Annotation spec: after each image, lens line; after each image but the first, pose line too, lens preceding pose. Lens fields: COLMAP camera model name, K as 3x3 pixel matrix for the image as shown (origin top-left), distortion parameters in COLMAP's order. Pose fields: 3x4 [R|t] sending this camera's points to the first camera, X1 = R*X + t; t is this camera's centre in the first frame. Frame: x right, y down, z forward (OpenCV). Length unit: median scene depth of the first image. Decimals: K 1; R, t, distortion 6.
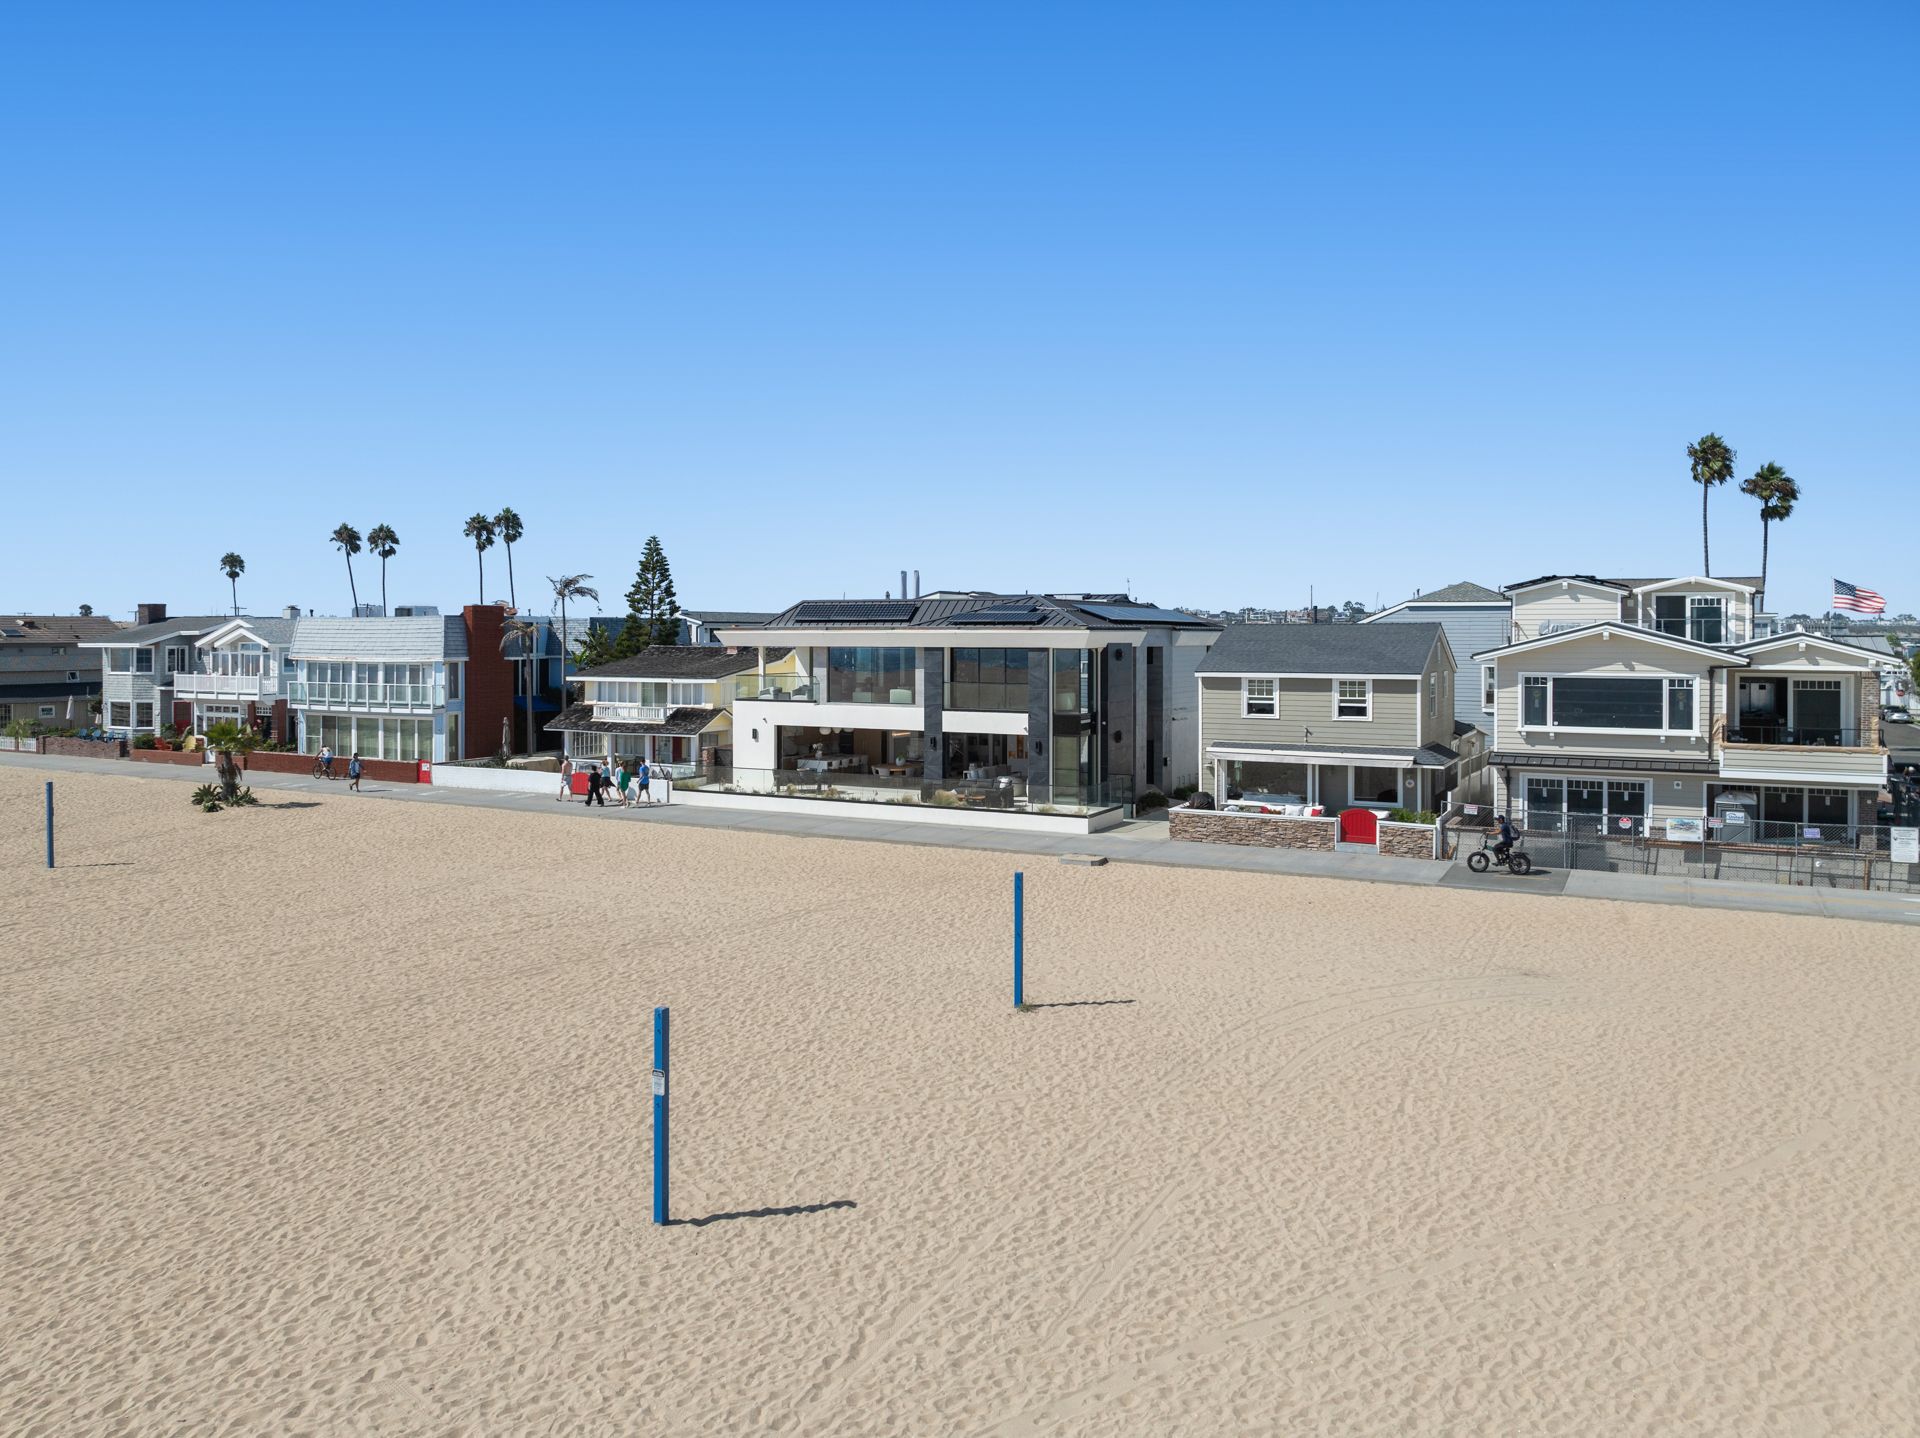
lens RADIAL K [[1380.9, 0, 971.9], [0, 1380.9, 715.1], [0, 0, 1]] dist [-0.036861, -0.003112]
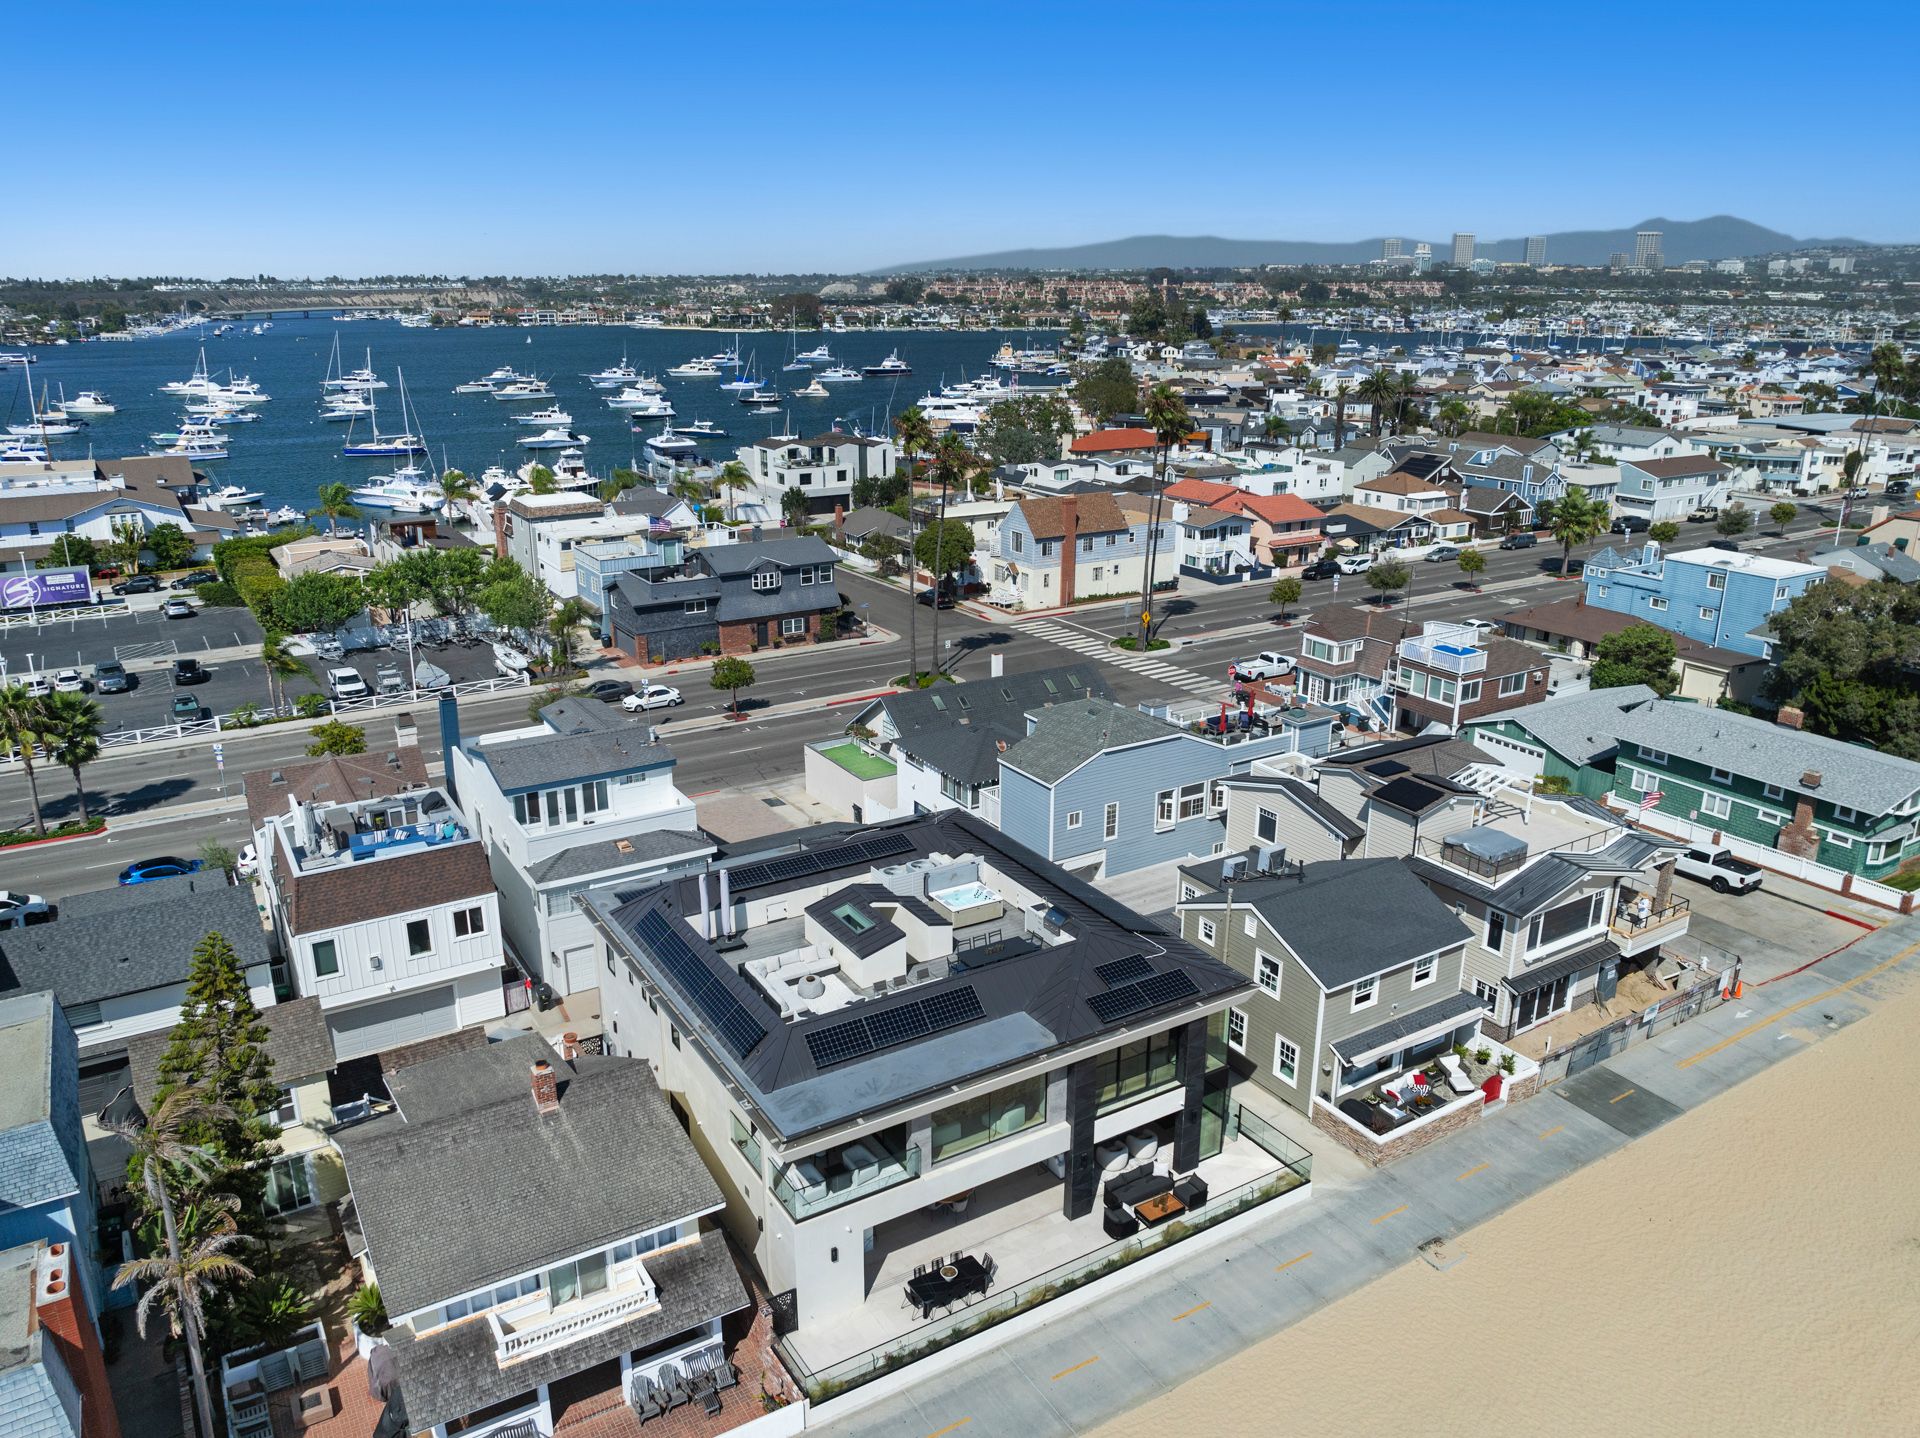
lens RADIAL K [[1380.9, 0, 969.8], [0, 1380.9, 726.0], [0, 0, 1]] dist [-0.036861, -0.003112]
pose [[0.498382, -0.272333, 0.823073, -0.603786], [0.037661, 0.955286, 0.293275, -0.425520], [-0.866139, -0.115166, 0.486354, 0.642022]]
